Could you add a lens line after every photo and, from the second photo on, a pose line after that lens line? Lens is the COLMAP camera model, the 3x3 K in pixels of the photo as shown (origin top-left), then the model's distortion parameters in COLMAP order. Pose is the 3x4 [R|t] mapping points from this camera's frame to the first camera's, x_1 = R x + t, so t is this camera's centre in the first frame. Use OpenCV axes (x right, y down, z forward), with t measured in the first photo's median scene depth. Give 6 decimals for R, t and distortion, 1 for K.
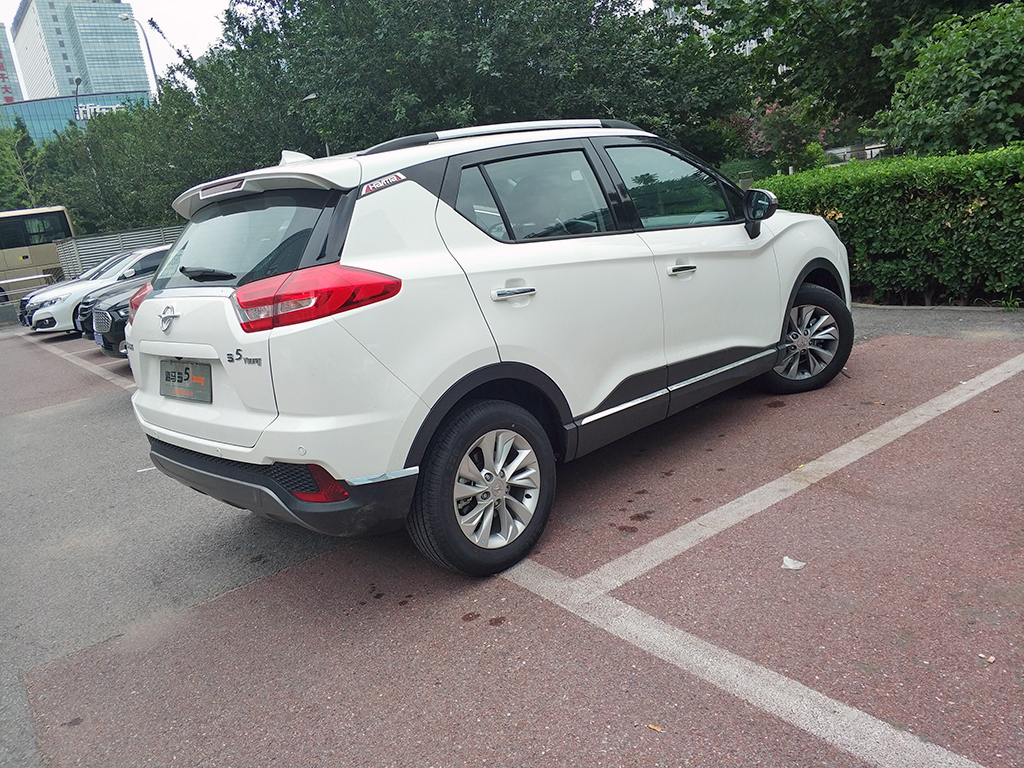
lens RADIAL K [[775.7, 0, 528.7], [0, 775.7, 388.5], [0, 0, 1]] dist [0.002991, -0.011123]
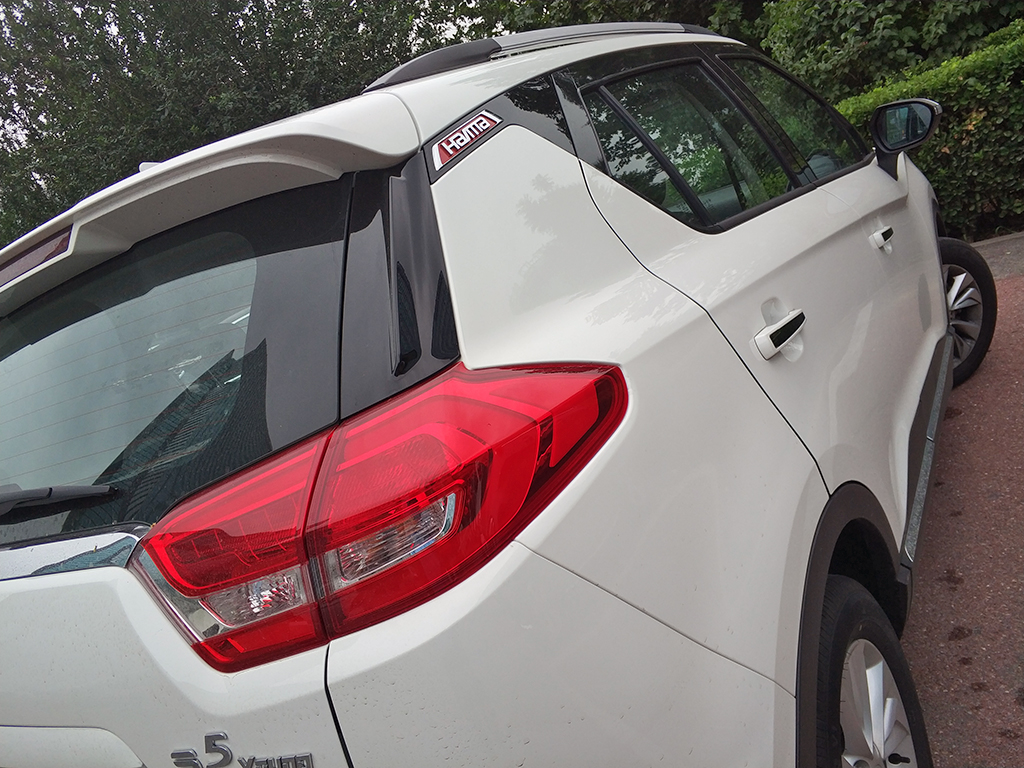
lens RADIAL K [[781.2, 0, 514.3], [0, 781.2, 389.3], [0, 0, 1]] dist [0.001093, -0.042980]
pose [[0.943634, -0.273503, 0.186417, -0.128008], [0.287984, 0.956050, -0.055086, -0.057451], [-0.163157, 0.105666, 0.980925, 0.304202]]
